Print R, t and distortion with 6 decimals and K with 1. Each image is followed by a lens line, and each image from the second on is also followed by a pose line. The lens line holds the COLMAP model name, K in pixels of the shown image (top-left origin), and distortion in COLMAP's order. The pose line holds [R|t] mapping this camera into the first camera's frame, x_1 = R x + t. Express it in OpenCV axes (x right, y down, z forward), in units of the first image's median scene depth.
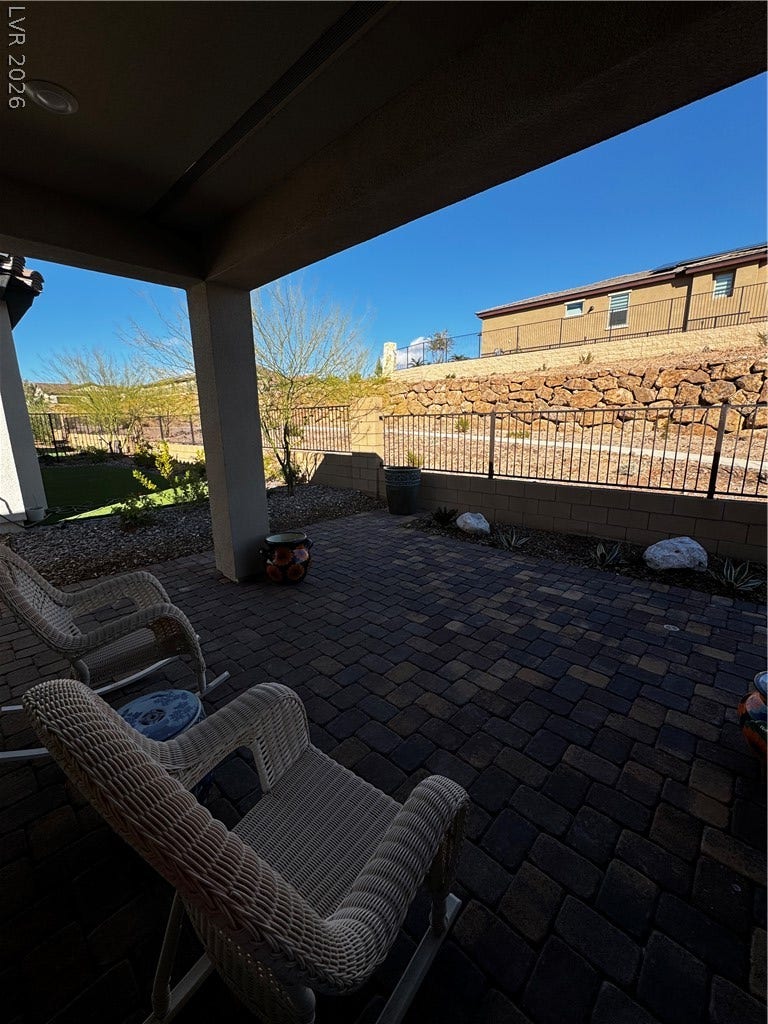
lens RADIAL K [[406.6, 0, 384.0], [0, 406.6, 512.0], [0, 0, 1]] dist [0.000316, -0.000062]
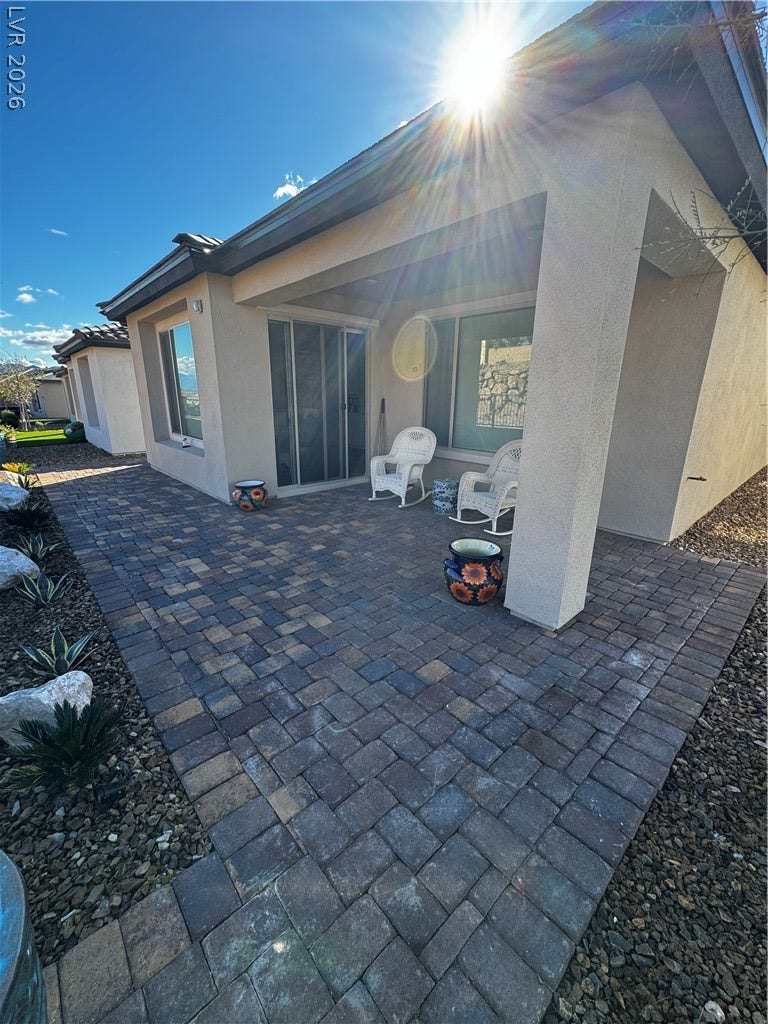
lens RADIAL K [[406.6, 0, 384.0], [0, 406.6, 512.0], [0, 0, 1]] dist [0.000316, -0.000062]
pose [[-0.996041, -0.019424, 0.086749, -0.133168], [0.024604, 0.877485, 0.478973, -0.385428], [-0.085424, 0.479211, -0.873533, 1.683240]]
